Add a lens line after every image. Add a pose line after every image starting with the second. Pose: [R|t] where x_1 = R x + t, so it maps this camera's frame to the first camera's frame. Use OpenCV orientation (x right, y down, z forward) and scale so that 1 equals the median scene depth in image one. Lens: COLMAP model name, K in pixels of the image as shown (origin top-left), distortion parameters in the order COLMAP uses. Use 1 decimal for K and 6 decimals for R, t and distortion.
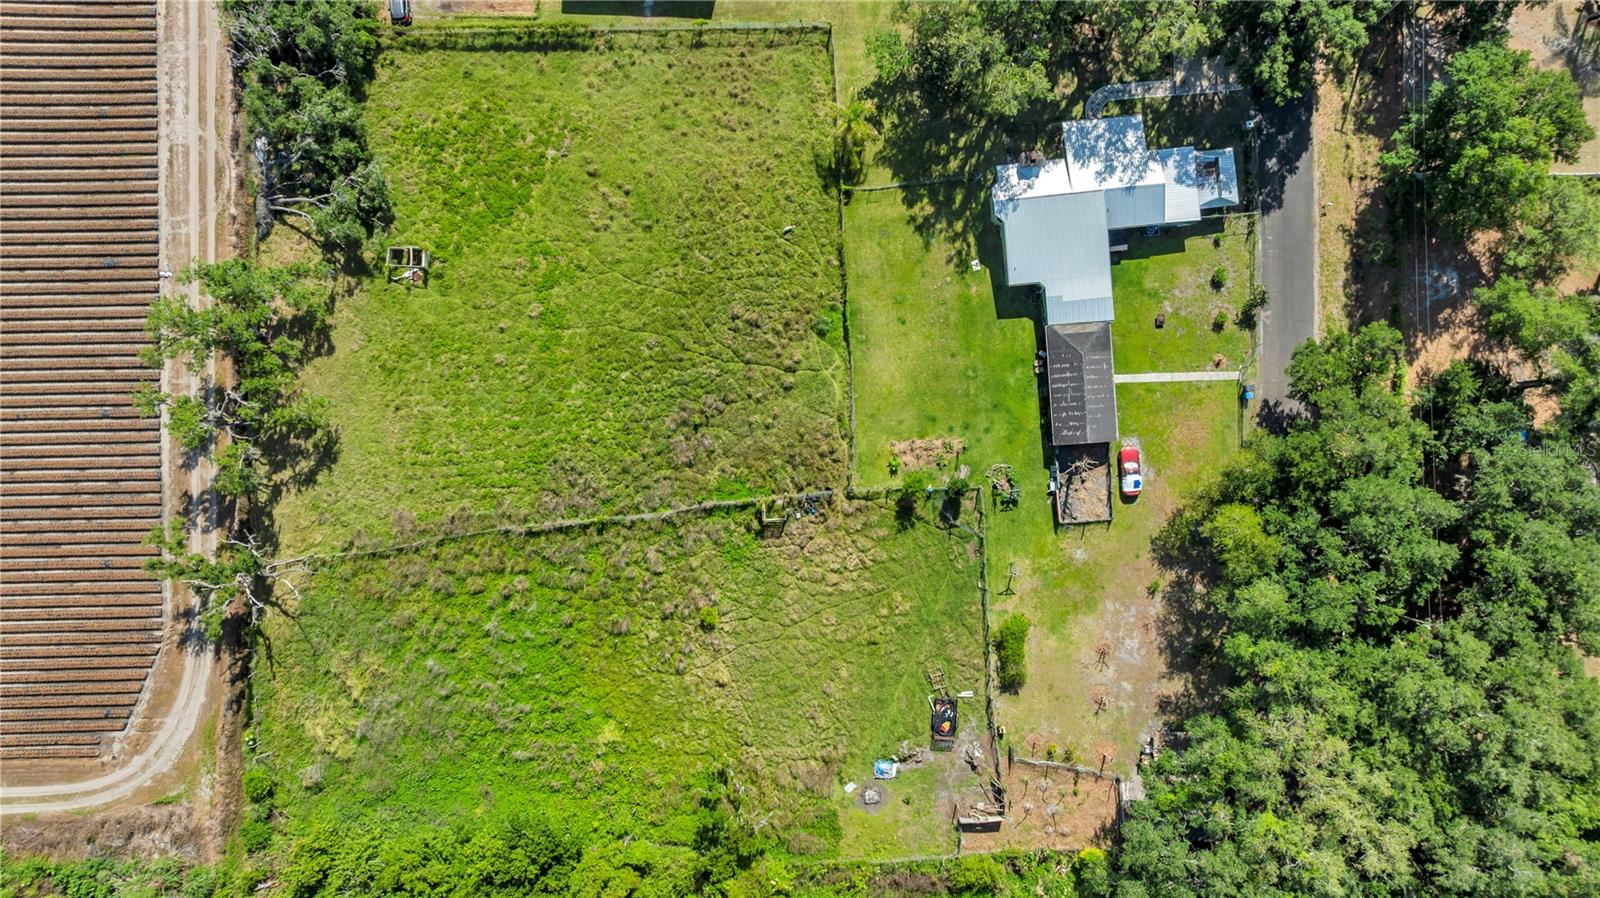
lens RADIAL K [[1120.6, 0, 805.7], [0, 1120.6, 452.3], [0, 0, 1]] dist [-0.021341, 0.007697]
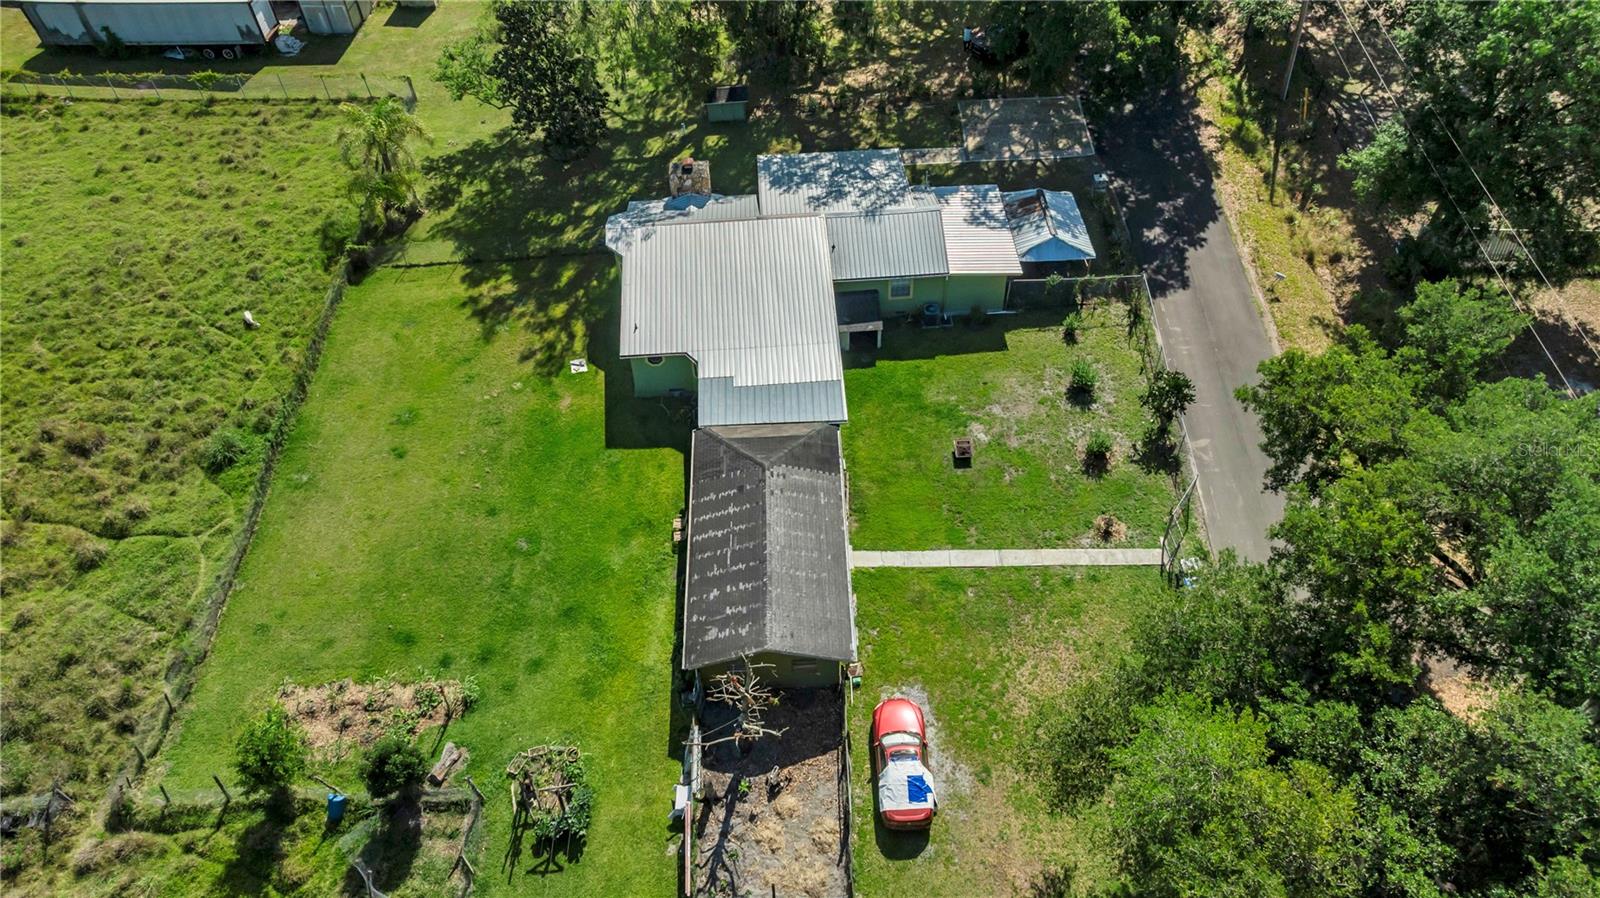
lens RADIAL K [[1145.3, 0, 819.6], [0, 1145.3, 419.3], [0, 0, 1]] dist [-0.021234, 0.008489]
pose [[0.999599, 0.020864, -0.019146, 0.266403], [-0.028317, 0.731613, -0.681132, 0.185563], [-0.000204, 0.681401, 0.731911, 0.651414]]
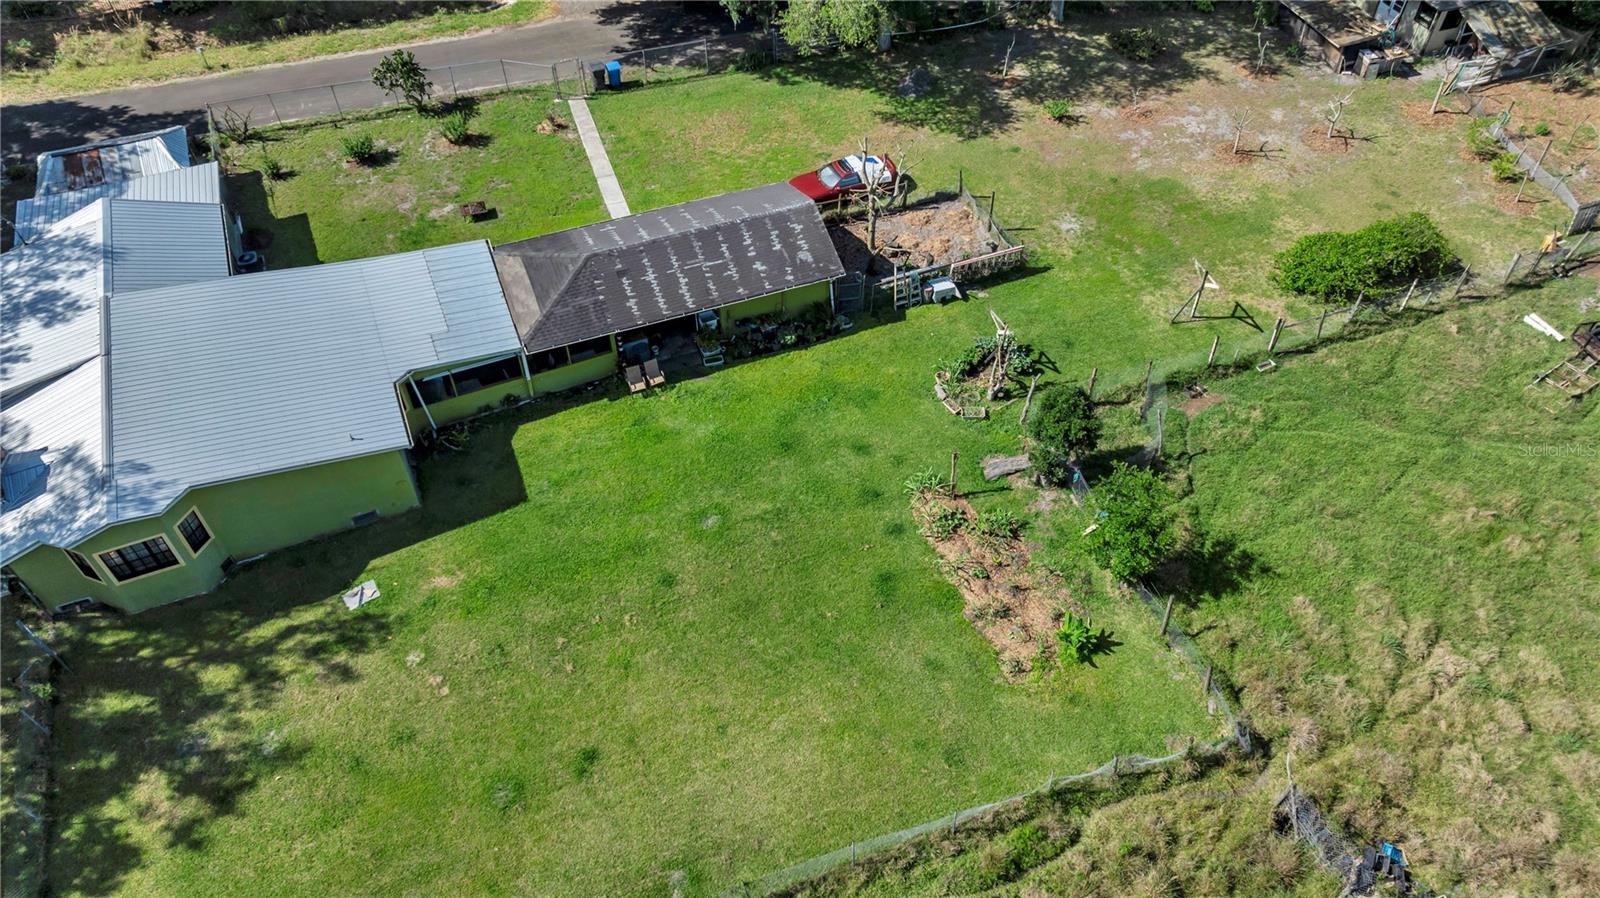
lens RADIAL K [[1145.3, 0, 819.6], [0, 1145.3, 419.3], [0, 0, 1]] dist [-0.021234, 0.008489]
pose [[-0.308991, -0.675333, 0.669664, -0.060161], [0.951052, -0.222988, 0.213952, -0.103878], [0.004839, 0.702995, 0.711178, 0.746961]]
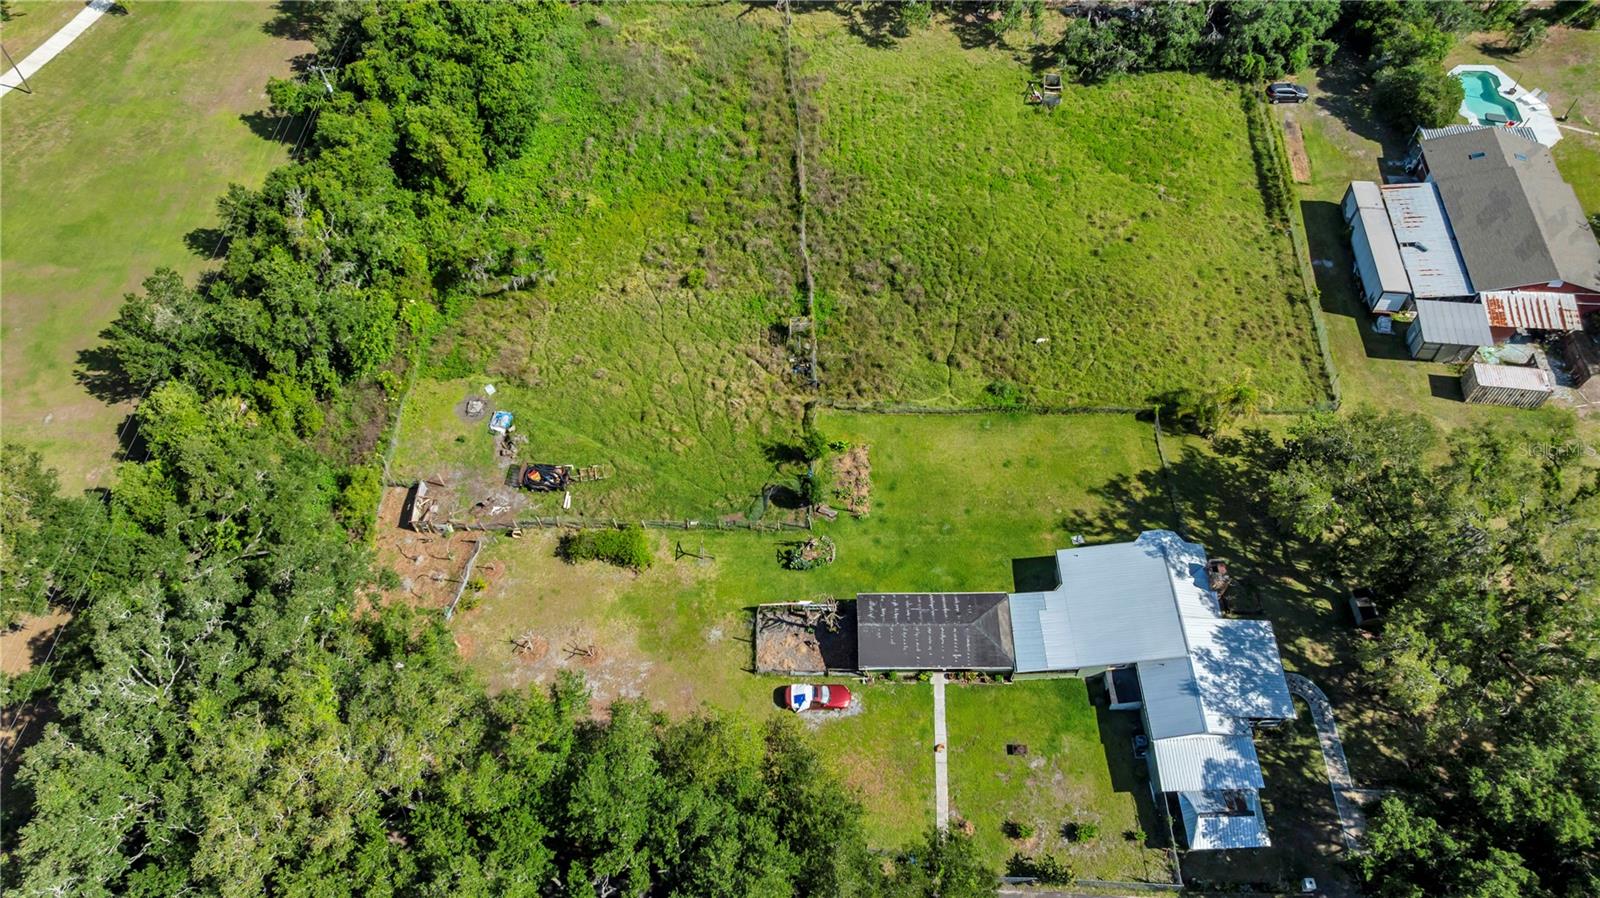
lens RADIAL K [[1115.5, 0, 807.3], [0, 1115.5, 449.1], [0, 0, 1]] dist [-0.013334, 0.000057]
pose [[-0.070964, 0.833475, -0.547982, 0.561601], [-0.997393, -0.052100, 0.049919, -0.006156], [0.013056, 0.550096, 0.834999, 0.271296]]
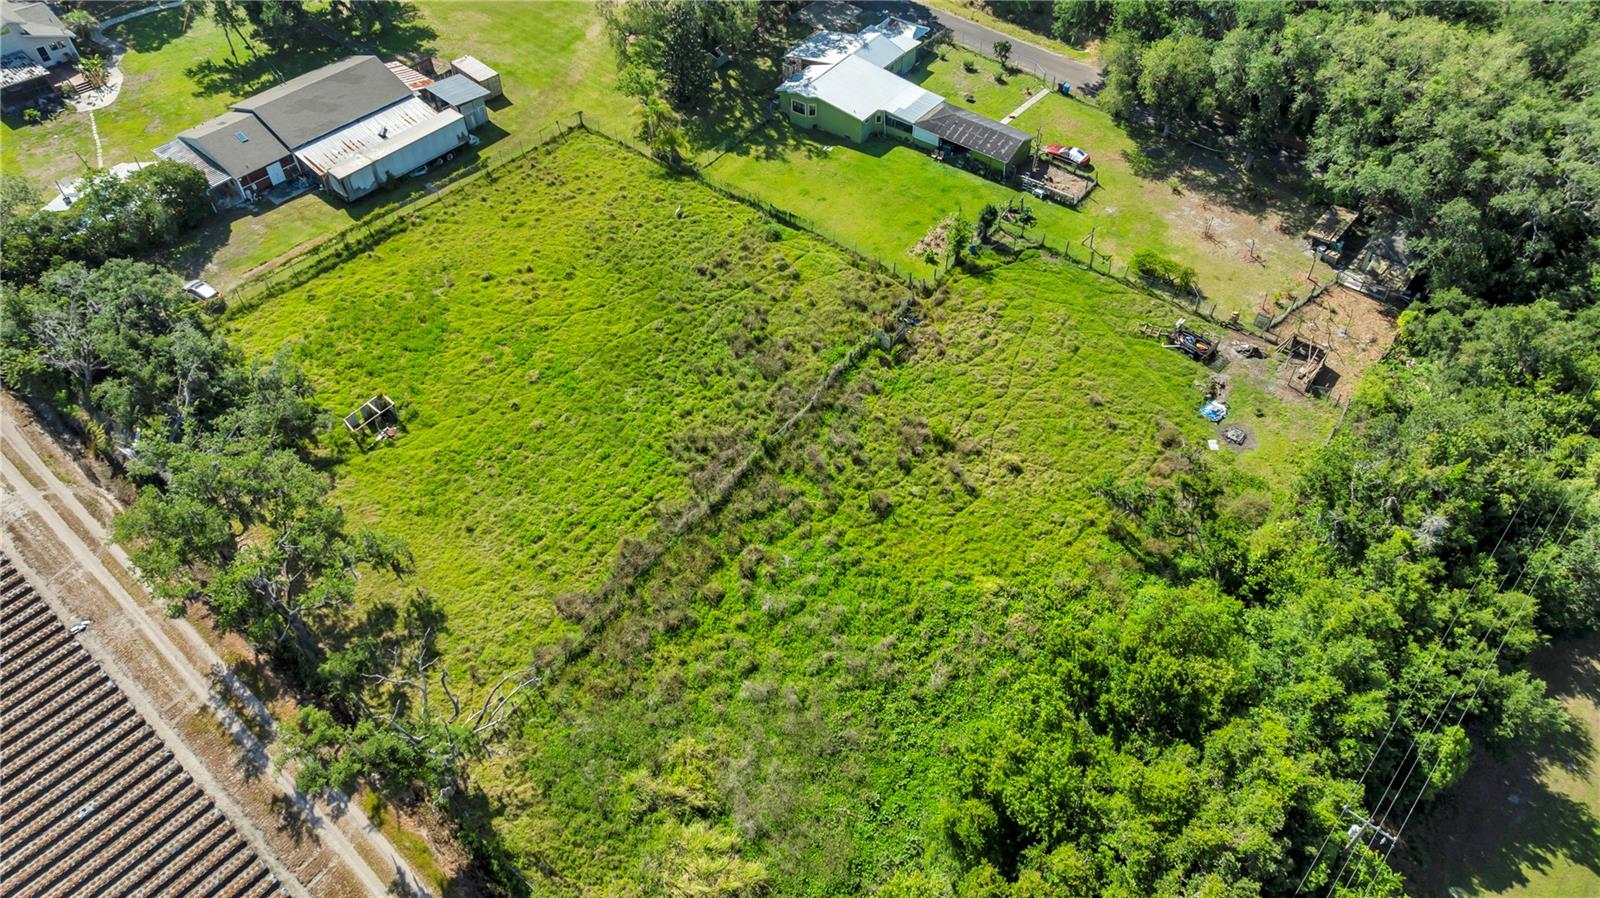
lens RADIAL K [[1120.5, 0, 806.7], [0, 1120.5, 451.7], [0, 0, 1]] dist [-0.009279, -0.002845]
pose [[0.662619, -0.537816, 0.521239, -0.584524], [0.748928, 0.481897, -0.454843, 0.452182], [-0.006561, 0.691758, 0.722100, 0.419279]]
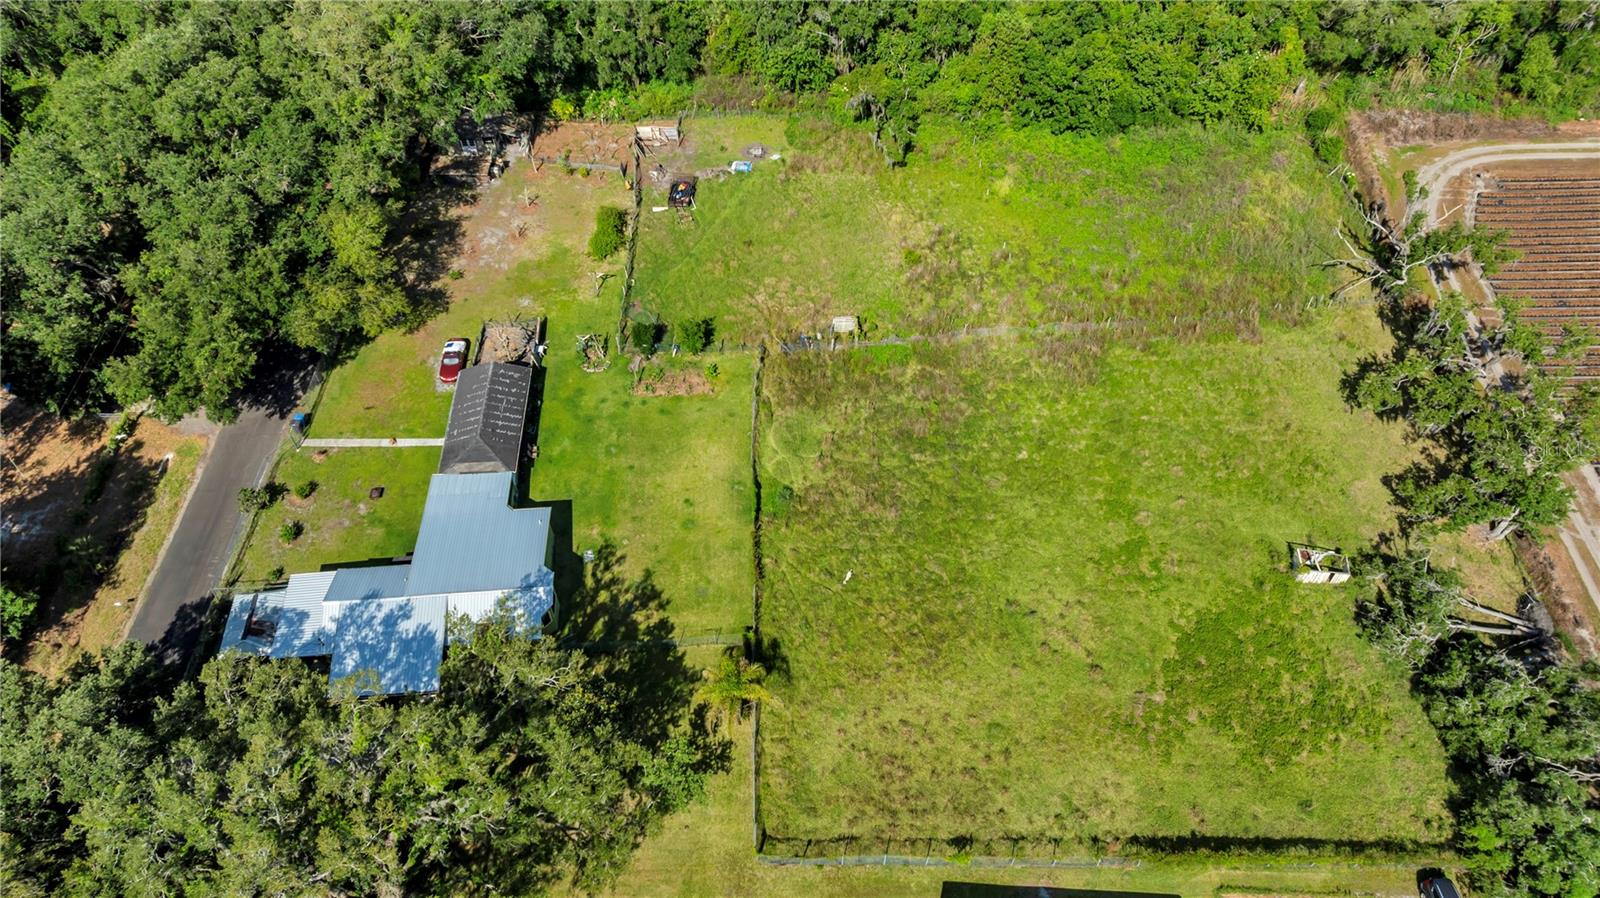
lens RADIAL K [[1120.6, 0, 805.7], [0, 1120.6, 452.3], [0, 0, 1]] dist [-0.021341, 0.007697]
pose [[-0.999515, -0.005154, 0.030718, -0.024423], [0.023520, -0.771456, 0.635847, -0.607907], [0.020420, 0.636261, 0.771203, 0.349602]]
